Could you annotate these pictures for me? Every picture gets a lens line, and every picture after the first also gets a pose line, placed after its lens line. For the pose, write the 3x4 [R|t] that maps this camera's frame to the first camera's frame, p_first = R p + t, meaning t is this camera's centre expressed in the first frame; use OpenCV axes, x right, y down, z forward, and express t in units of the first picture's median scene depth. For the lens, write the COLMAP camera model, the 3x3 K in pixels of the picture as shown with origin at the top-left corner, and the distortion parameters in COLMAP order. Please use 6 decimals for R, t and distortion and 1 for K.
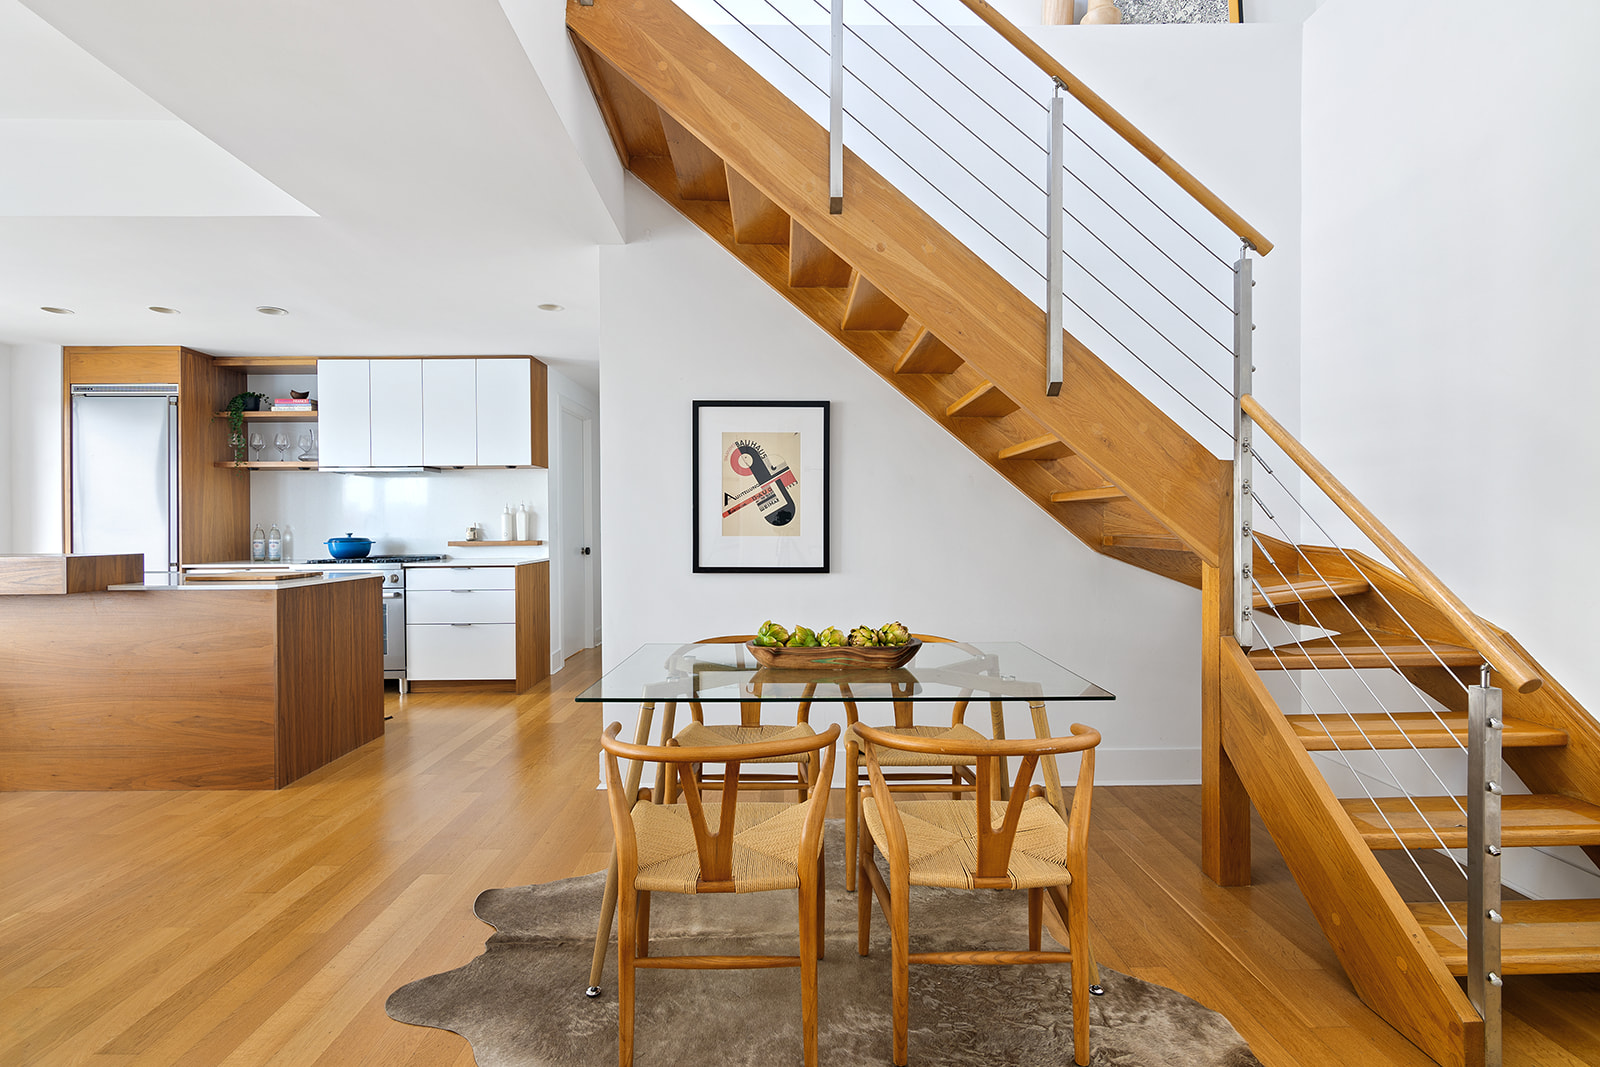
lens RADIAL K [[726.2, 0, 792.5], [0, 726.2, 528.1], [0, 0, 1]] dist [-0.019300, 0.000043]
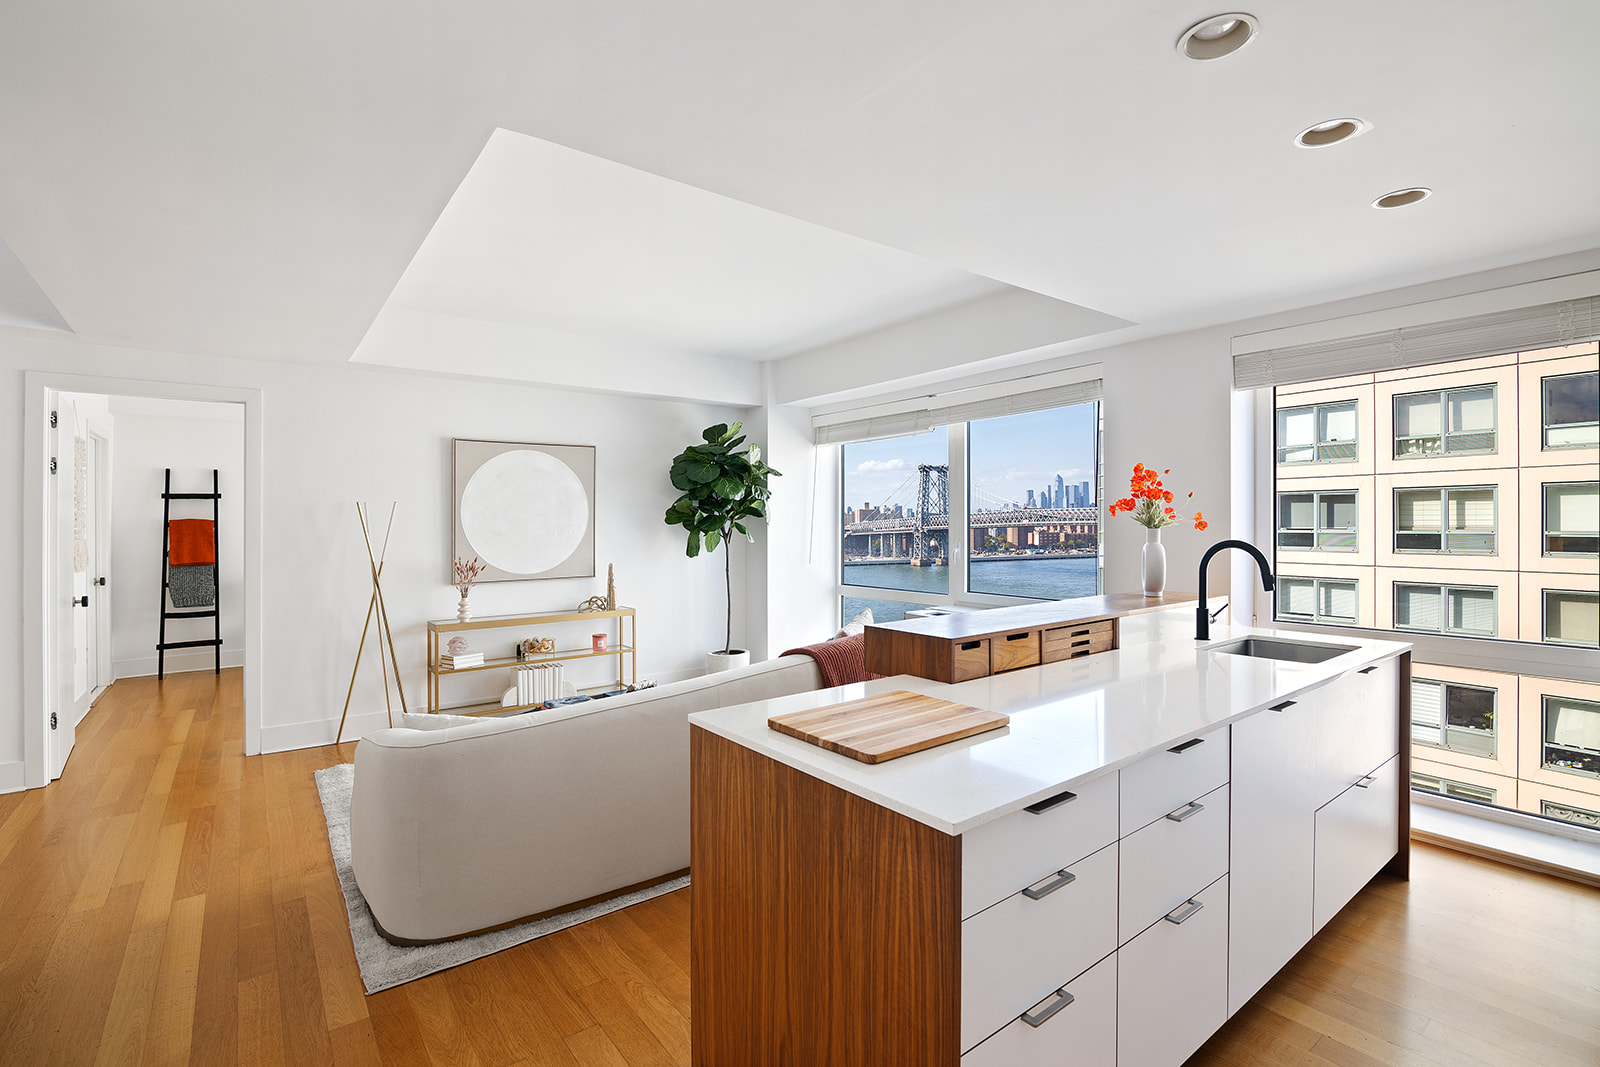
lens RADIAL K [[726.2, 0, 783.9], [0, 726.2, 529.9], [0, 0, 1]] dist [-0.019300, 0.000043]
pose [[-0.803275, 0.016032, -0.595393, -0.255511], [0.008863, 0.999849, 0.014965, -0.044976], [0.595543, 0.006744, -0.803295, 0.885991]]
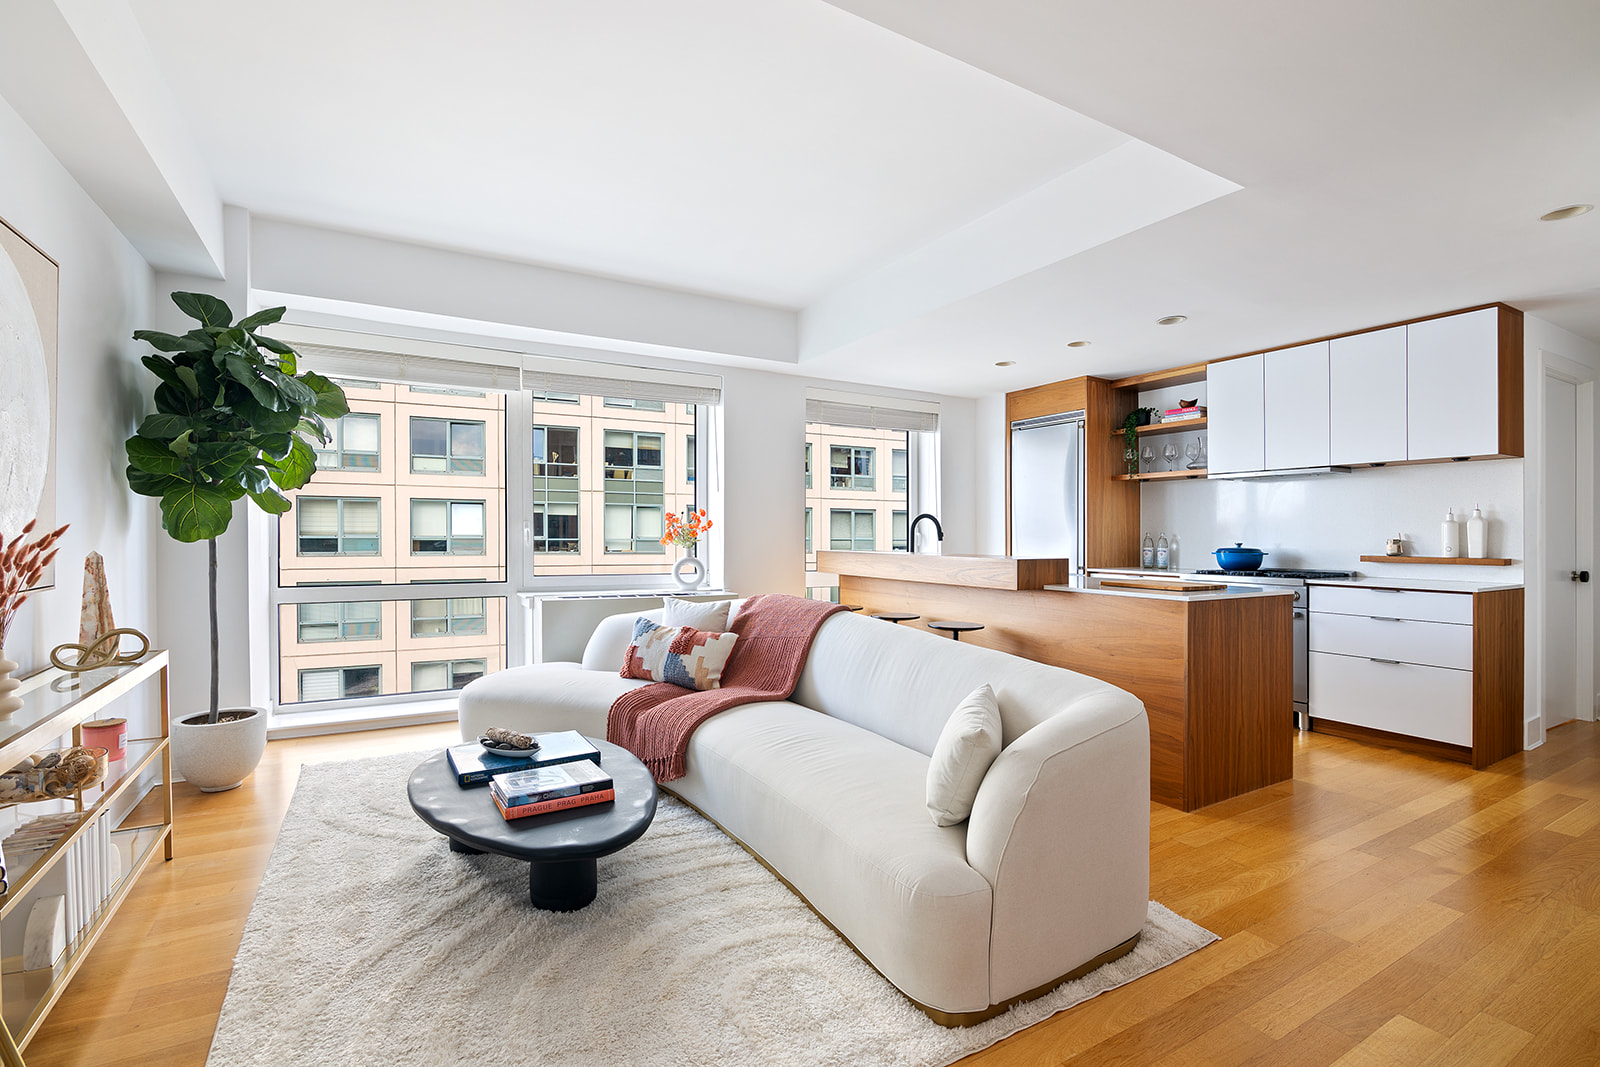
lens RADIAL K [[726.2, 0, 800.5], [0, 726.2, 535.7], [0, 0, 1]] dist [-0.019300, 0.000043]
pose [[0.489120, 0.010533, -0.872153, -0.078154], [-0.012385, 0.999910, 0.005131, -0.000763], [0.872128, 0.008292, 0.489207, 0.046404]]
